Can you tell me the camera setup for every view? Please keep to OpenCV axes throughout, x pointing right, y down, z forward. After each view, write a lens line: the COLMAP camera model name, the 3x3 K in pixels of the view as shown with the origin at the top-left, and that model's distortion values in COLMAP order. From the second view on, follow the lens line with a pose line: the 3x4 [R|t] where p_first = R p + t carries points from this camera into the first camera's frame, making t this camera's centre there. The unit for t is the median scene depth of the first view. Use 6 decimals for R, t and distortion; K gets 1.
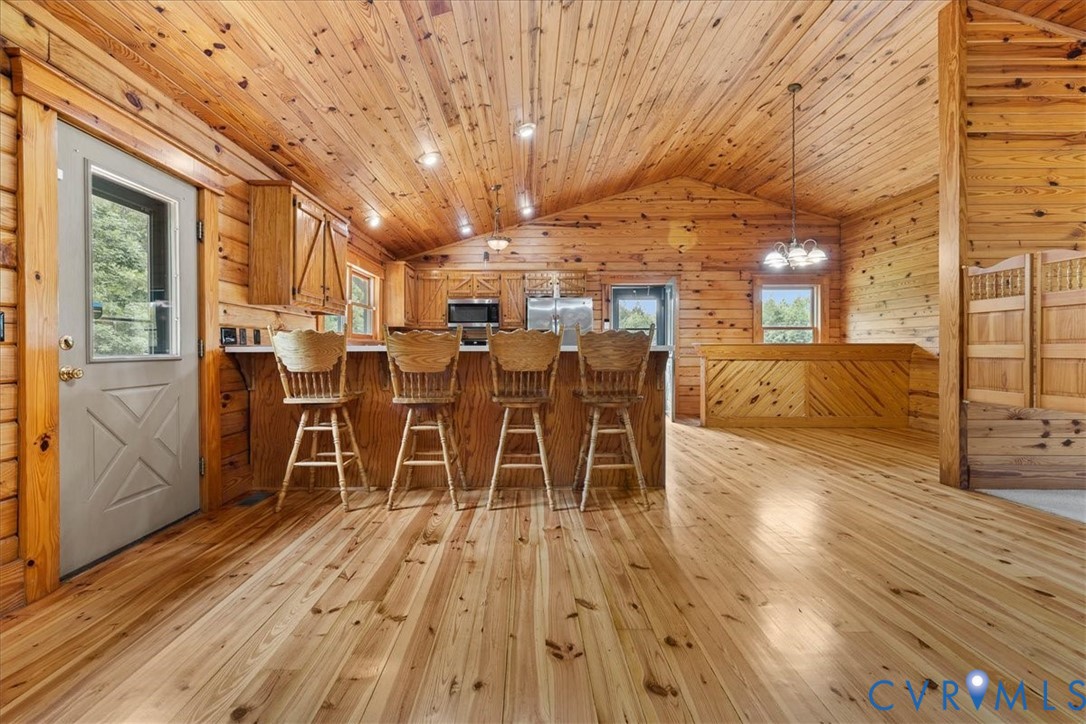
lens RADIAL K [[467.6, 0, 520.9], [0, 467.6, 350.7], [0, 0, 1]] dist [0.000823, 0.000593]
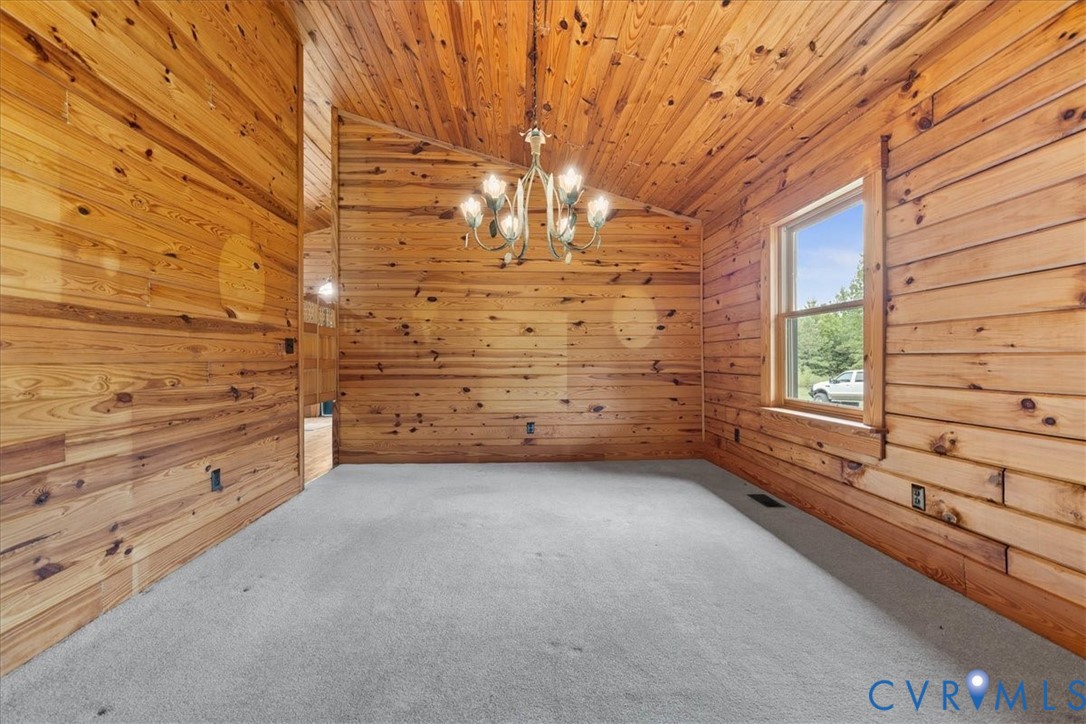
lens RADIAL K [[467.6, 0, 542.8], [0, 467.6, 359.7], [0, 0, 1]] dist [0.000823, 0.000593]
pose [[0.998513, -0.000397, 0.054514, 1.474416], [0.000843, 0.999966, -0.008168, 0.000368], [-0.054509, 0.008202, 0.998480, -0.402883]]
